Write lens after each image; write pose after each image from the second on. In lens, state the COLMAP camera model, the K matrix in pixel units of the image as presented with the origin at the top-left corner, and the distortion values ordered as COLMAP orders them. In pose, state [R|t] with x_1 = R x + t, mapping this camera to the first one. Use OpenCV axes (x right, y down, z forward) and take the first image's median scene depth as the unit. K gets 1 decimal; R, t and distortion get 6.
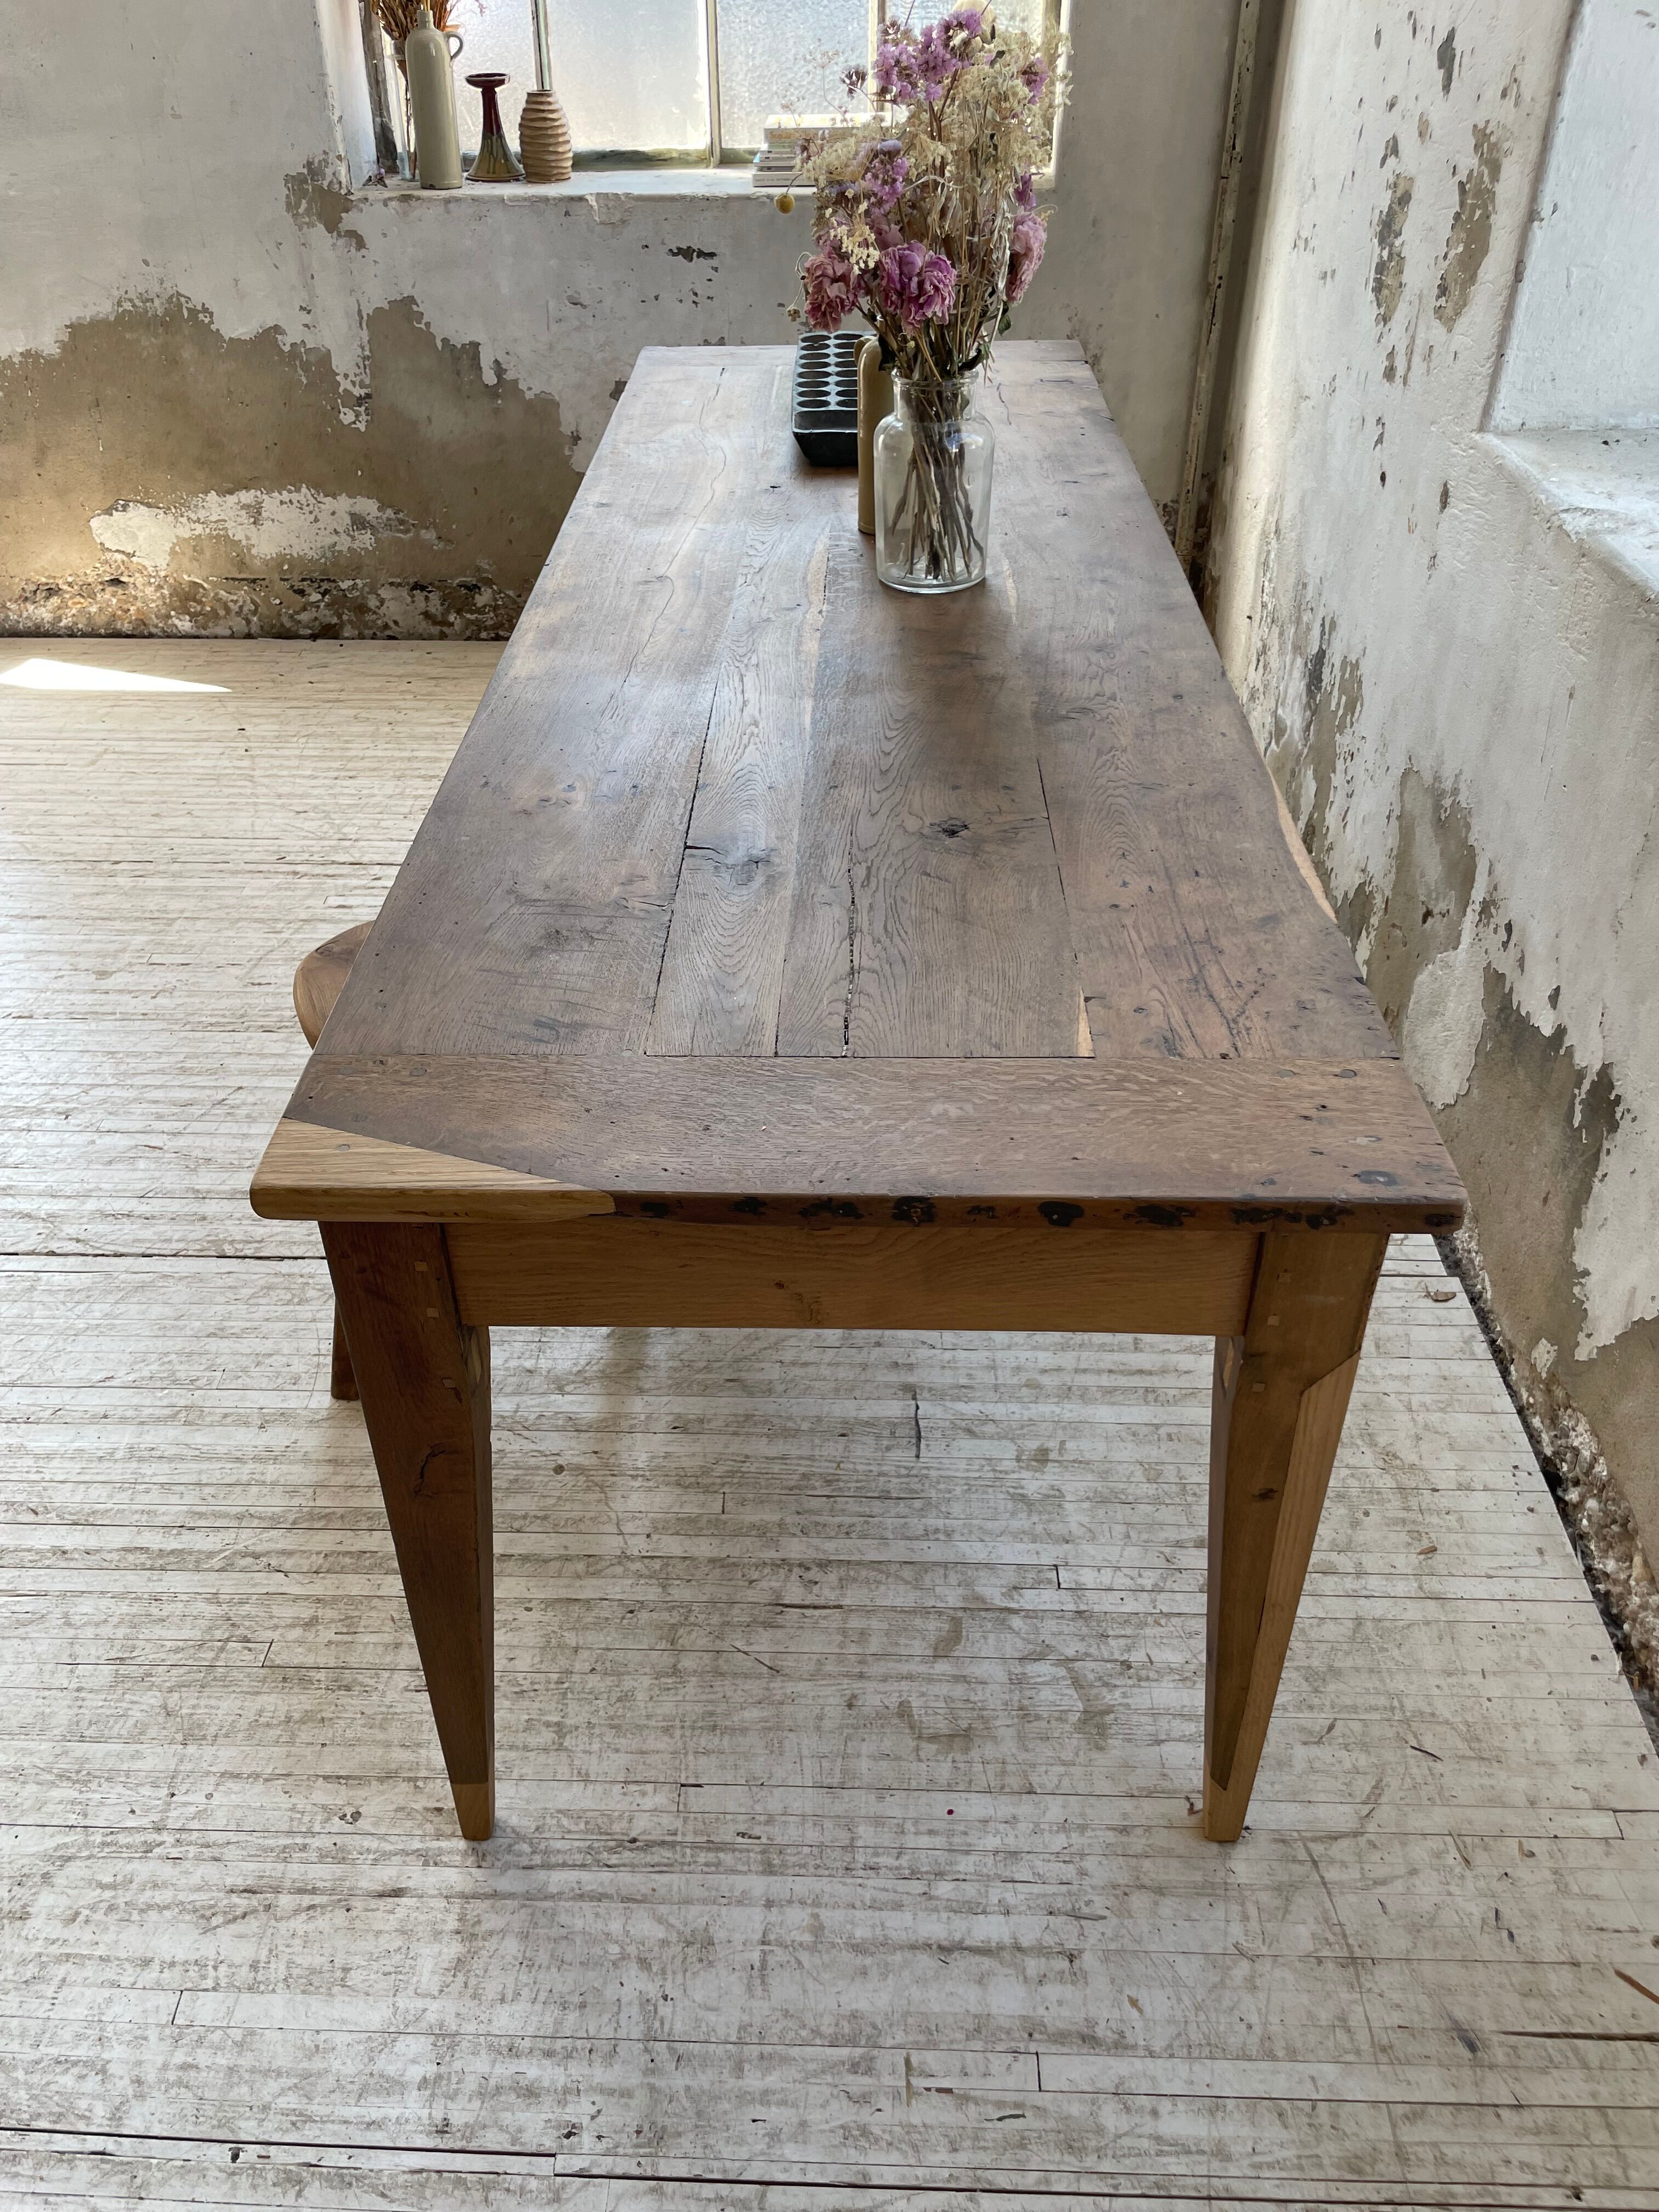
lens RADIAL K [[1691.8, 0, 801.7], [0, 1691.8, 1110.3], [0, 0, 1]] dist [0.084354, -0.120216]
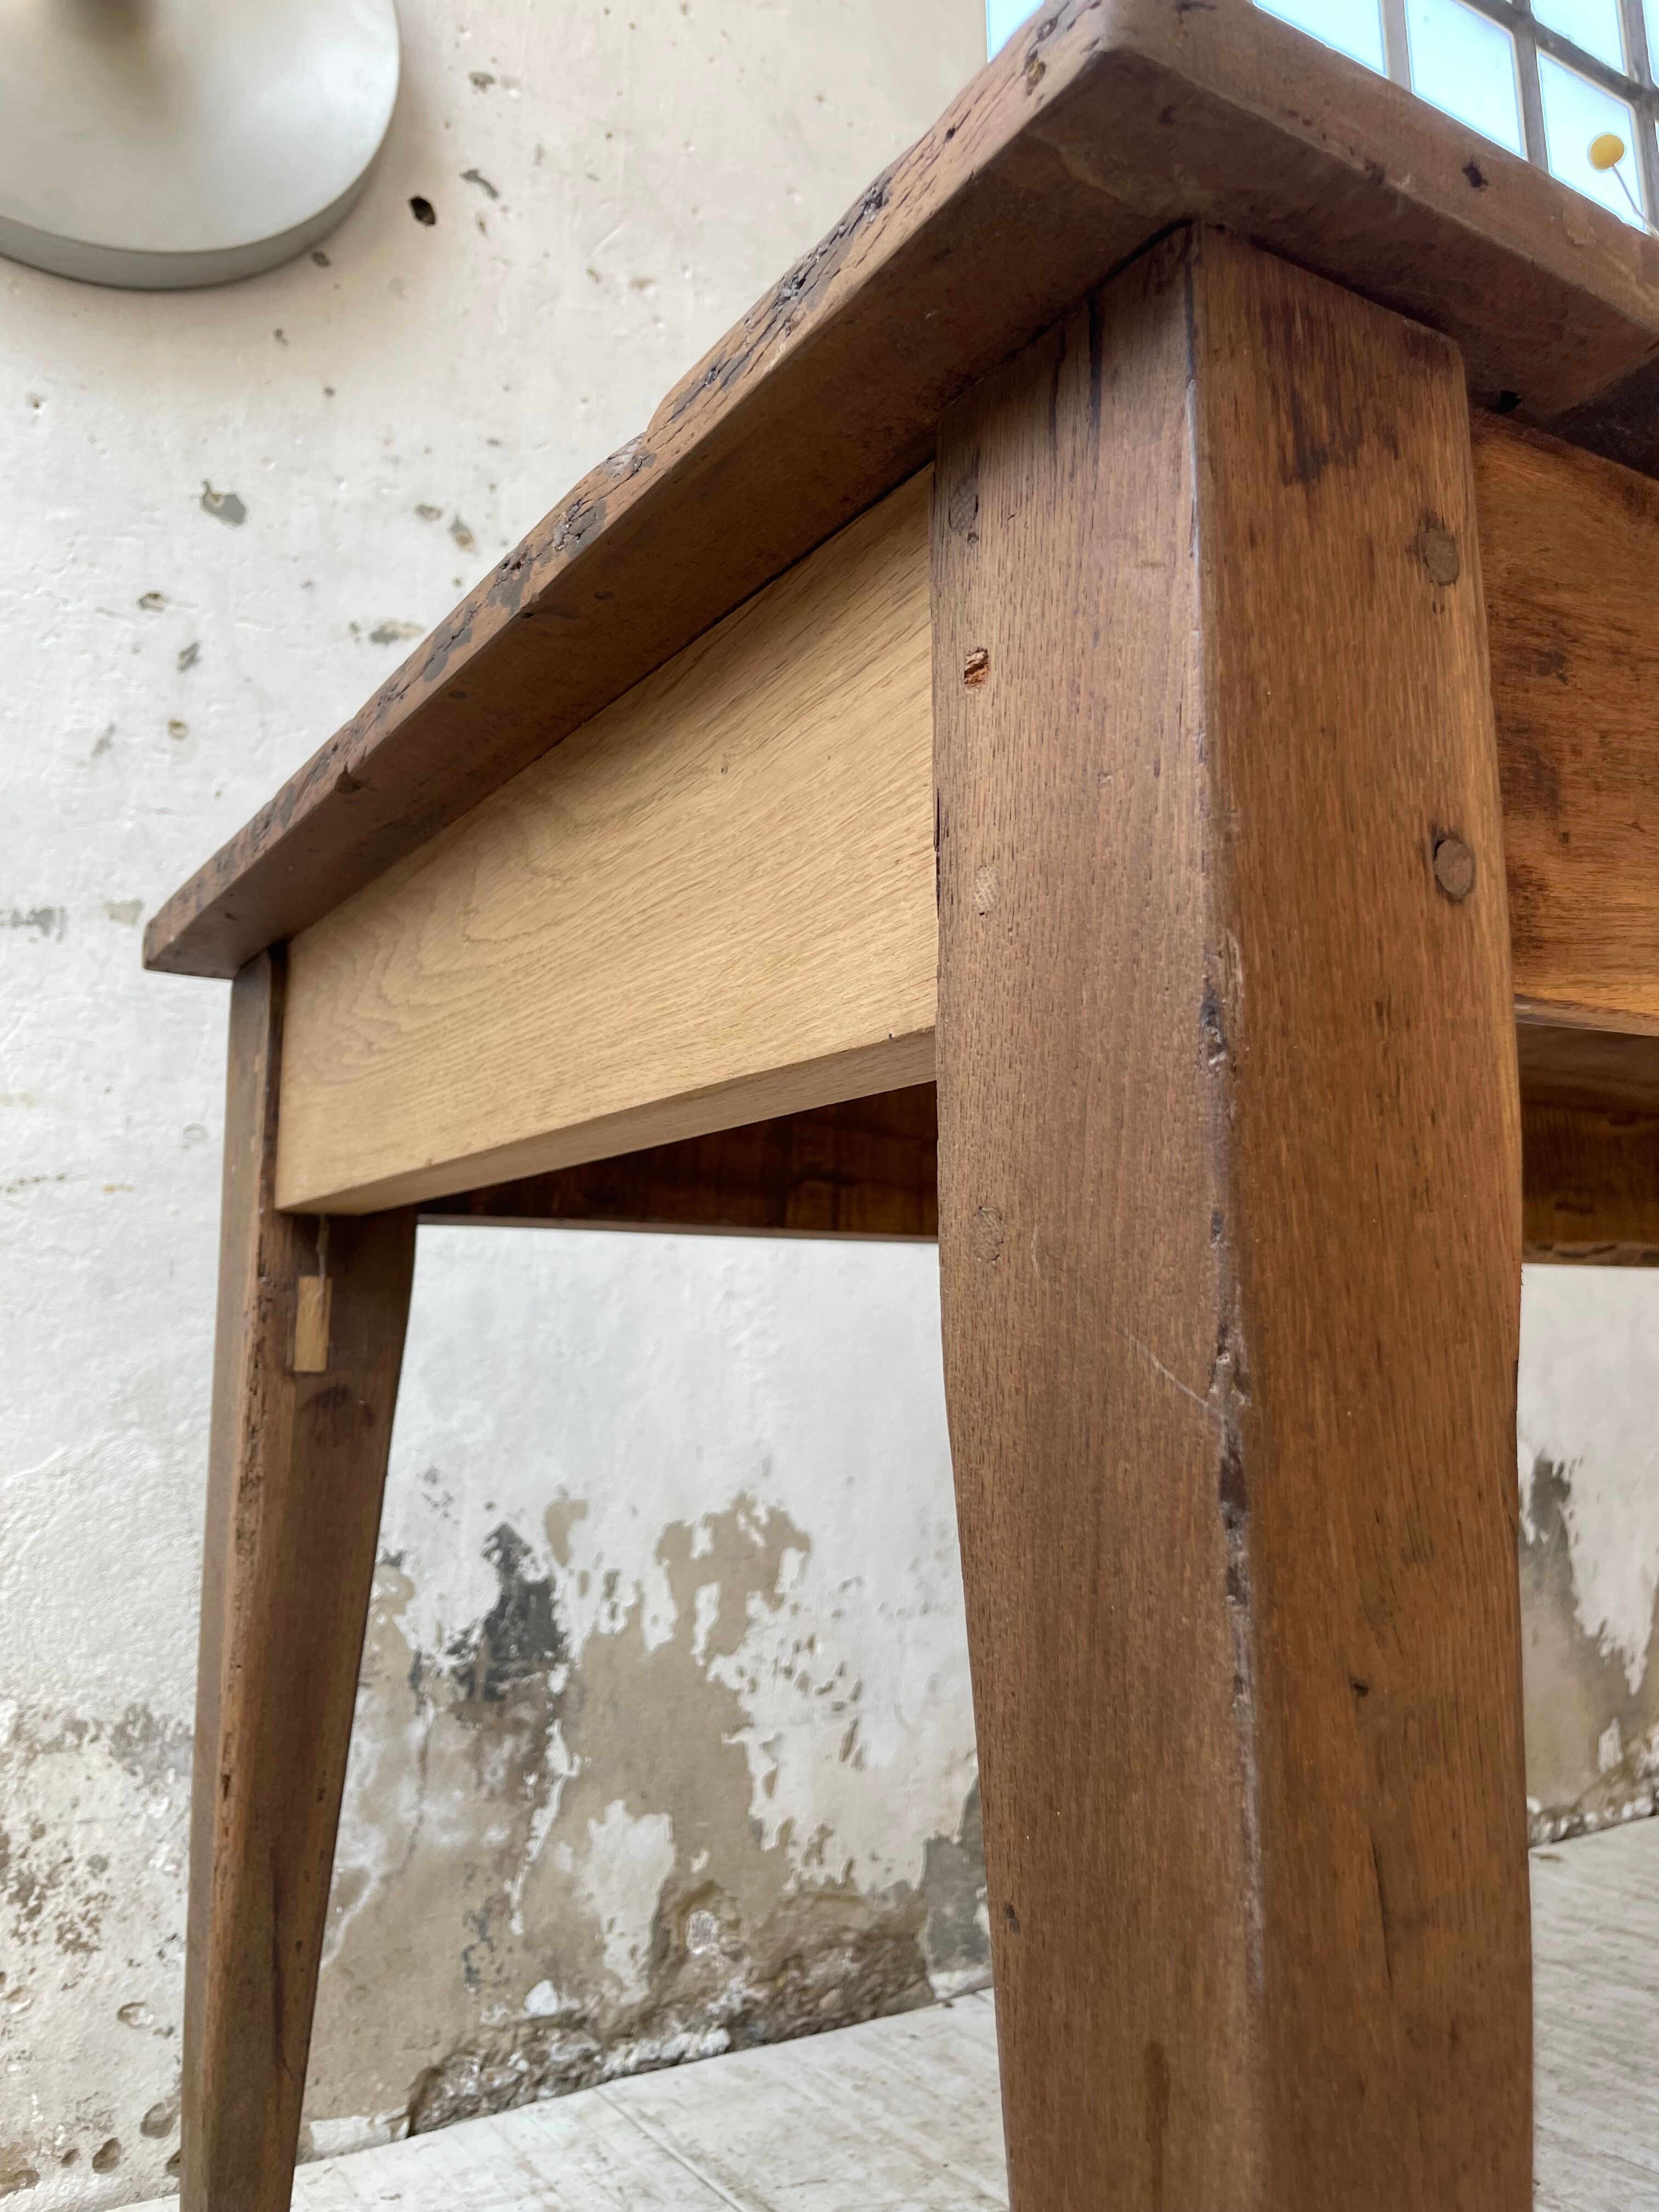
lens RADIAL K [[1691.8, 0, 841.7], [0, 1691.8, 1078.6], [0, 0, 1]] dist [0.084354, -0.120216]
pose [[-0.562452, 0.151707, 0.812793, -0.224993], [0.501918, 0.843827, 0.189827, -0.641376], [-0.657059, 0.514724, -0.550757, 1.666724]]
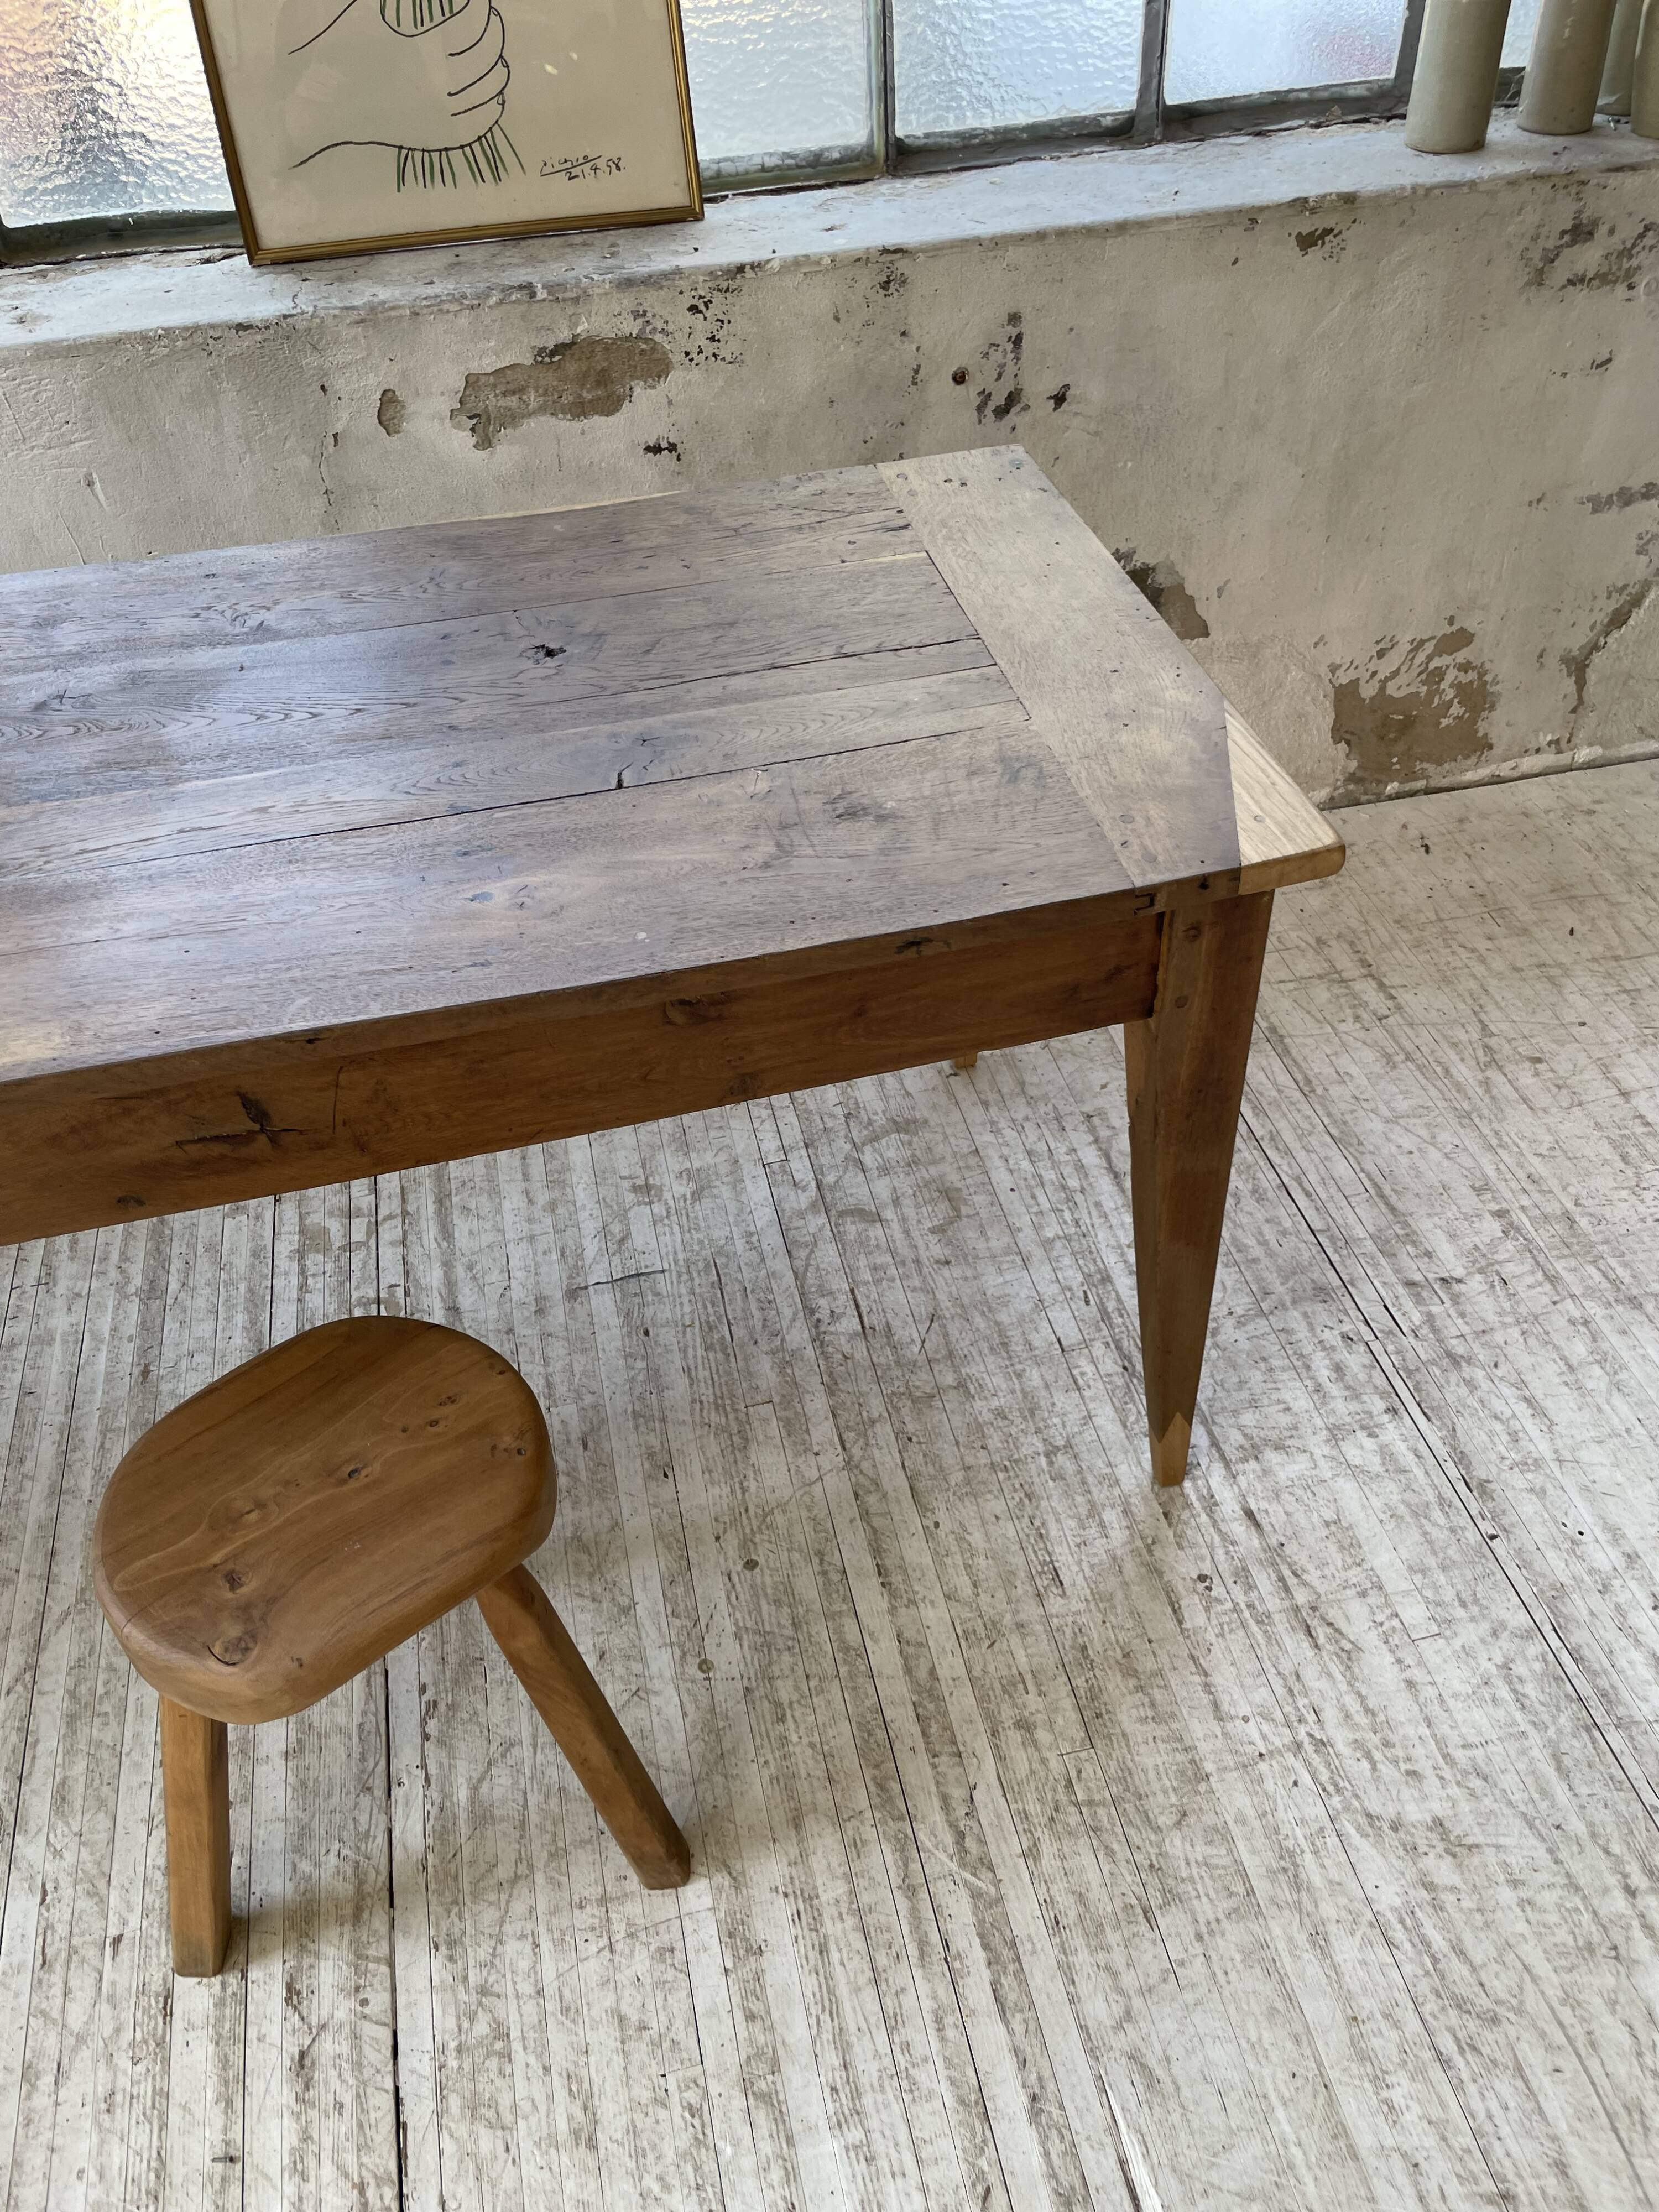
lens RADIAL K [[1686.5, 0, 849.1], [0, 1686.5, 1080.6], [0, 0, 1]] dist [0.090814, -0.130154]
pose [[-0.262582, -0.623346, 0.736539, -0.633777], [0.596590, 0.495057, 0.631664, -0.425205], [-0.758374, 0.605276, 0.241889, 0.592700]]
